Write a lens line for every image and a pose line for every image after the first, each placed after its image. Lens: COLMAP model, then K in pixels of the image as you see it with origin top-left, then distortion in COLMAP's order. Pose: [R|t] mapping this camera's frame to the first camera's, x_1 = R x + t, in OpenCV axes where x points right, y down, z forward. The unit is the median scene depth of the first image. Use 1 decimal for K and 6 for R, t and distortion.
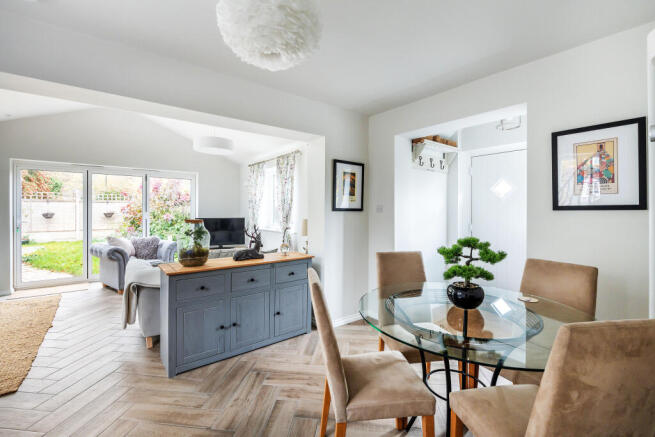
lens RADIAL K [[290.3, 0, 327.4], [0, 290.3, 210.3], [0, 0, 1]] dist [-0.002491, -0.000685]
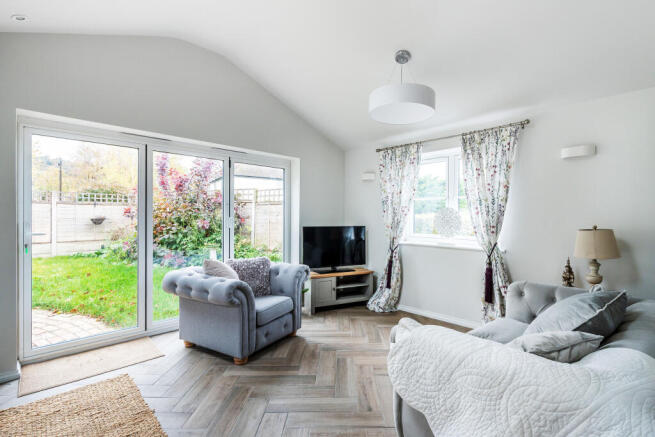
lens RADIAL K [[295.2, 0, 327.5], [0, 295.2, 218.5], [0, 0, 1]] dist [0.001131, 0.000164]
pose [[0.993196, 0.004826, 0.116356, -0.561170], [-0.005332, 0.999978, 0.004040, 0.005911], [-0.116333, -0.004633, 0.993199, 0.383143]]
